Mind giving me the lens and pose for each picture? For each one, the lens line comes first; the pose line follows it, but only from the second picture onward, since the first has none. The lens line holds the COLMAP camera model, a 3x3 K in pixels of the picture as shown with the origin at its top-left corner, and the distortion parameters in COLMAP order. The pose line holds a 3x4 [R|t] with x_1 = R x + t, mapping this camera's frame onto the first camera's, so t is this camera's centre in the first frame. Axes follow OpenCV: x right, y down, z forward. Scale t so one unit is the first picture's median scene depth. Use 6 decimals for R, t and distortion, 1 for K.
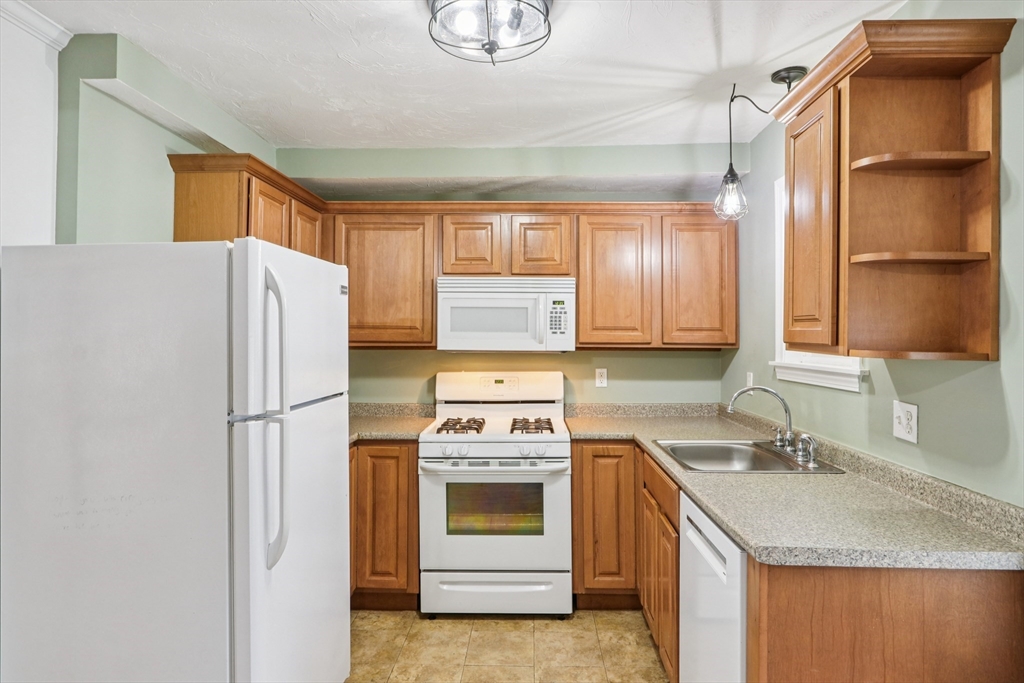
lens RADIAL K [[582.0, 0, 514.0], [0, 582.0, 335.4], [0, 0, 1]] dist [-0.026452, 0.000277]
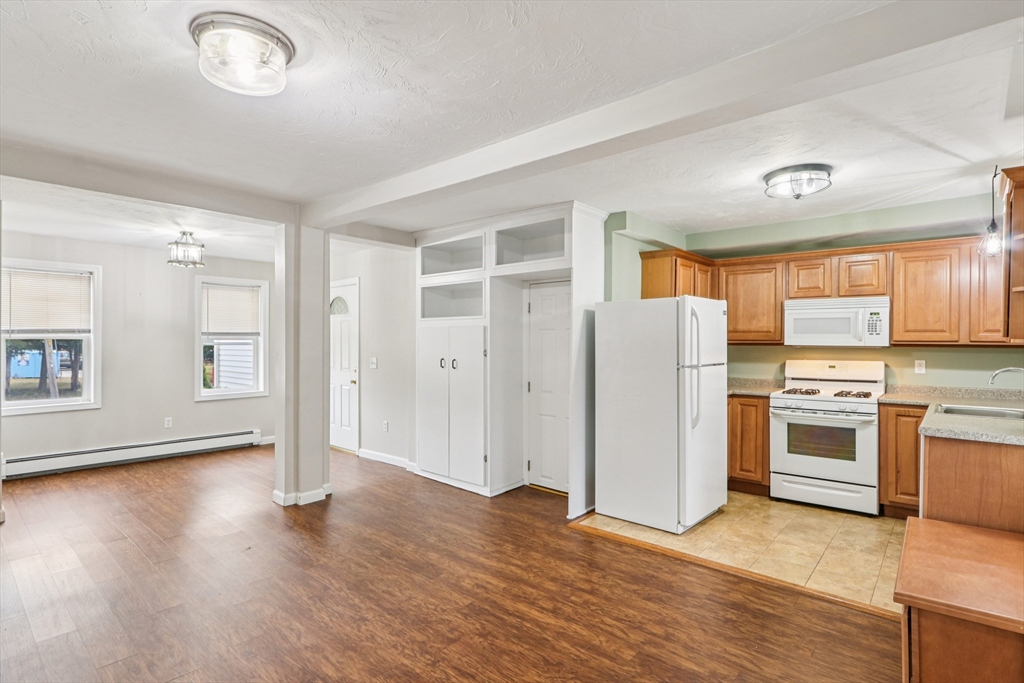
lens RADIAL K [[513.5, 0, 507.0], [0, 513.5, 341.0], [0, 0, 1]] dist [-0.000664, 0.000406]
pose [[0.774901, 0.000774, -0.632082, 0.187147], [-0.002581, 0.999995, -0.001939, 0.019524], [0.632077, 0.003133, 0.774899, -0.648141]]
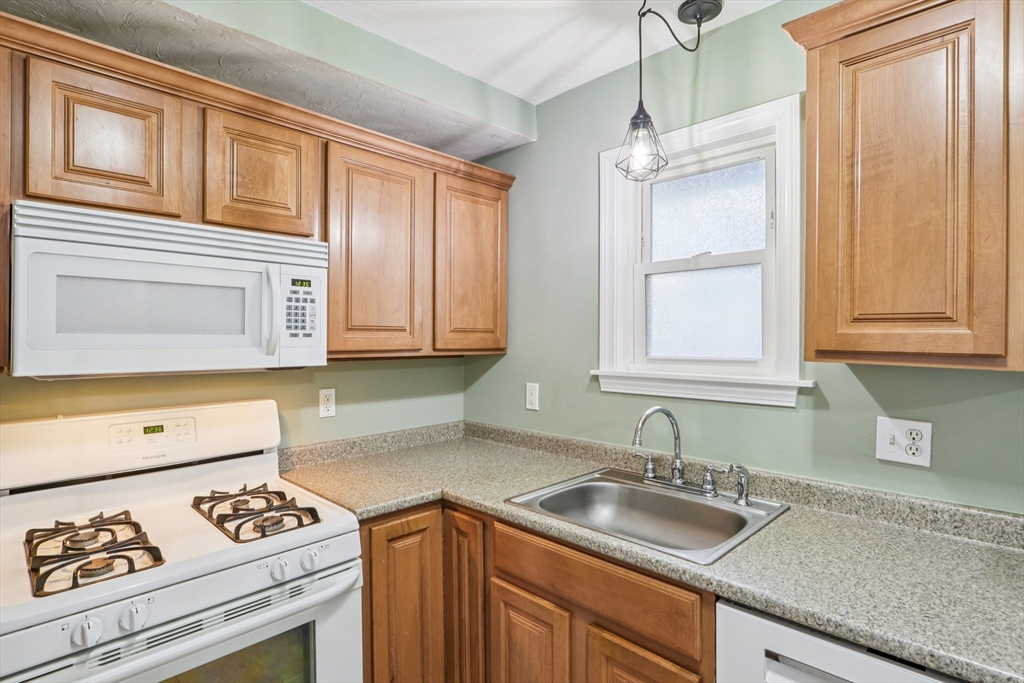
lens RADIAL K [[507.8, 0, 481.9], [0, 507.8, 335.3], [0, 0, 1]] dist [-0.012895, -0.000154]
pose [[0.689407, -0.001026, 0.724374, -0.170820], [0.000919, 0.999999, 0.000542, -0.004853], [-0.724374, 0.000293, 0.689407, 0.554122]]
